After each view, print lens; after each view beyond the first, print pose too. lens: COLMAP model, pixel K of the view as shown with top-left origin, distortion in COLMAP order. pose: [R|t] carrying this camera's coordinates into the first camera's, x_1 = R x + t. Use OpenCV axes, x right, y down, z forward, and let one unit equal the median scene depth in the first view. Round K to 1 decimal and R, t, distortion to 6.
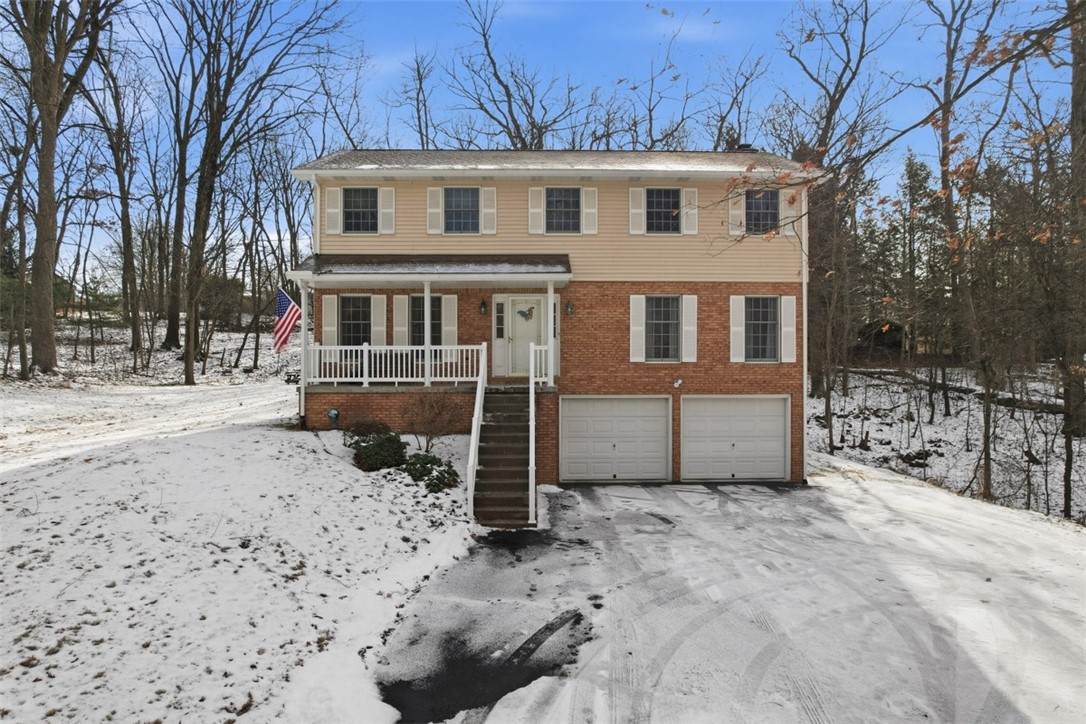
lens RADIAL K [[685.5, 0, 540.5], [0, 685.5, 354.6], [0, 0, 1]] dist [-0.059115, 0.048418]
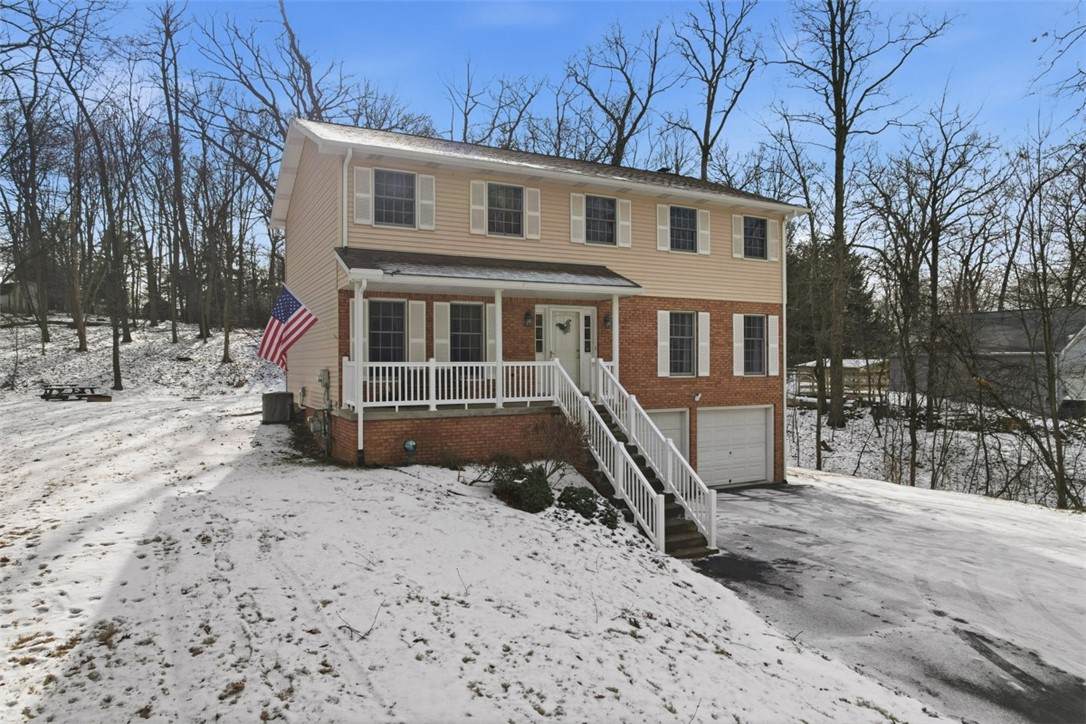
lens RADIAL K [[685.5, 0, 539.0], [0, 685.5, 356.4], [0, 0, 1]] dist [-0.059115, 0.048418]
pose [[0.898799, 0.002467, 0.438354, -0.469650], [-0.003015, 0.999995, 0.000553, -0.019178], [-0.438350, -0.001818, 0.898802, 0.170143]]
